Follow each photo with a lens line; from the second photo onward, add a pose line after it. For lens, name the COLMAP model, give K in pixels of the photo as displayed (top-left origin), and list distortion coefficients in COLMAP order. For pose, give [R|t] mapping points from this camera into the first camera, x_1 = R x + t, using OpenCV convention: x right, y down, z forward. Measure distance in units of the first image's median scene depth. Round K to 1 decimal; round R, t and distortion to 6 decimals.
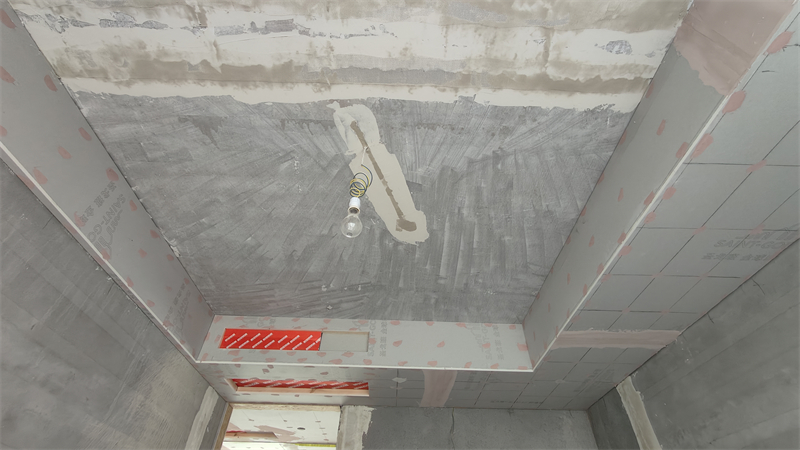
lens RADIAL K [[343.2, 0, 400.0], [0, 343.2, 225.0], [0, 0, 1]] dist [-0.000019, 0.000194]
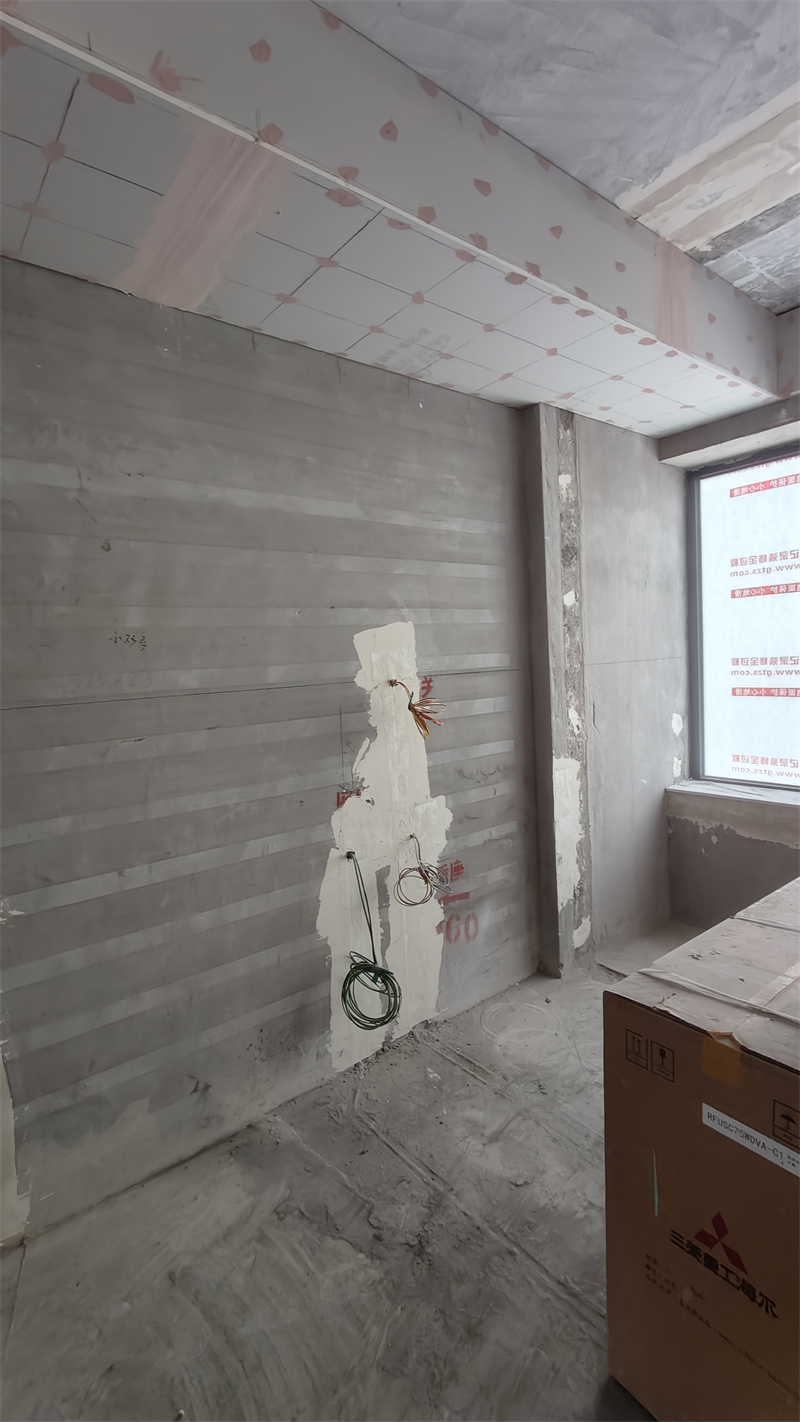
lens RADIAL K [[653.6, 0, 418.1], [0, 653.6, 699.4], [0, 0, 1]] dist [-0.000806, 0.000383]
pose [[-0.614376, -0.033235, 0.788313, -0.197825], [-0.531216, 0.756167, -0.382126, 1.072868], [-0.583397, -0.653534, -0.482226, 1.018015]]
